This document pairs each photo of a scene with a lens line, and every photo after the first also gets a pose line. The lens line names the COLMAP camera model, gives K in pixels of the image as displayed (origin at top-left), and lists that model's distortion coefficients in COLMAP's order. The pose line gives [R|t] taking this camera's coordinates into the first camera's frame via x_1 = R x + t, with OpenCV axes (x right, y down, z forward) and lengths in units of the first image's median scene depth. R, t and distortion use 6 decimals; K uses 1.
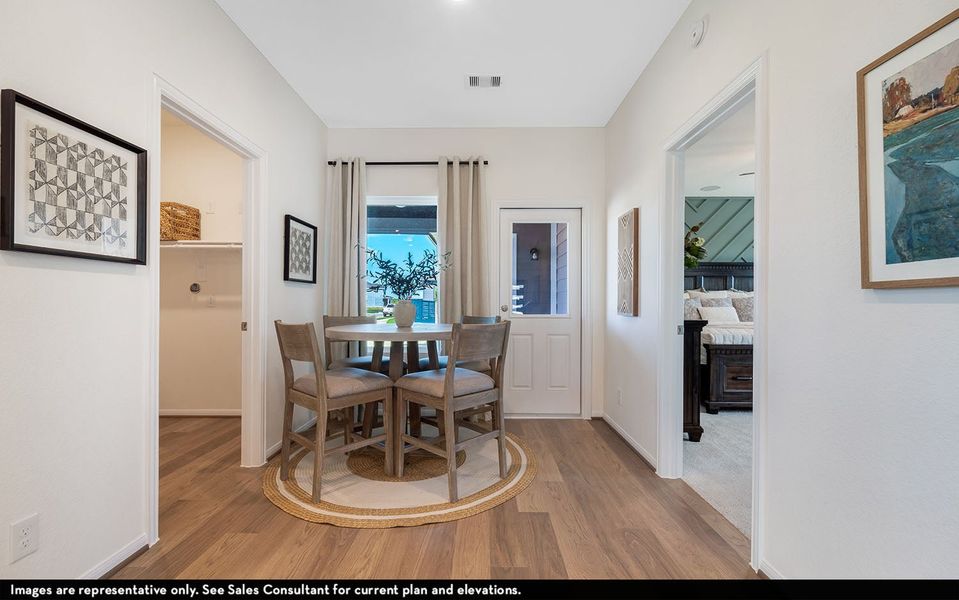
lens RADIAL K [[398.9, 0, 479.7], [0, 398.9, 303.9], [0, 0, 1]] dist [-0.000568, -0.000034]
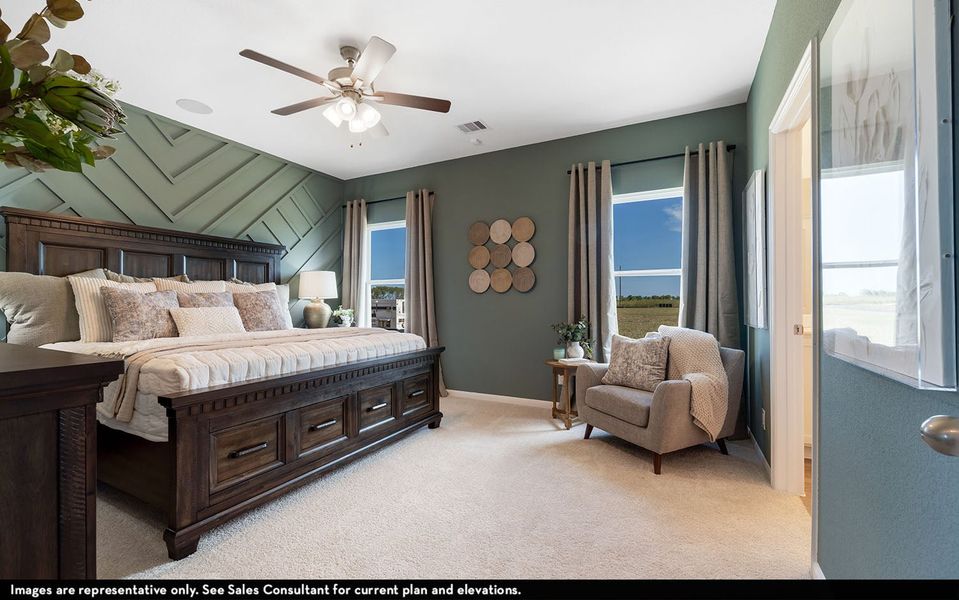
lens RADIAL K [[398.9, 0, 479.7], [0, 398.9, 303.9], [0, 0, 1]] dist [-0.000568, -0.000034]
pose [[0.449765, -0.009633, 0.893095, 0.245769], [0.006147, 0.999952, 0.007690, 0.001033], [-0.893126, 0.002031, 0.449802, 0.369404]]
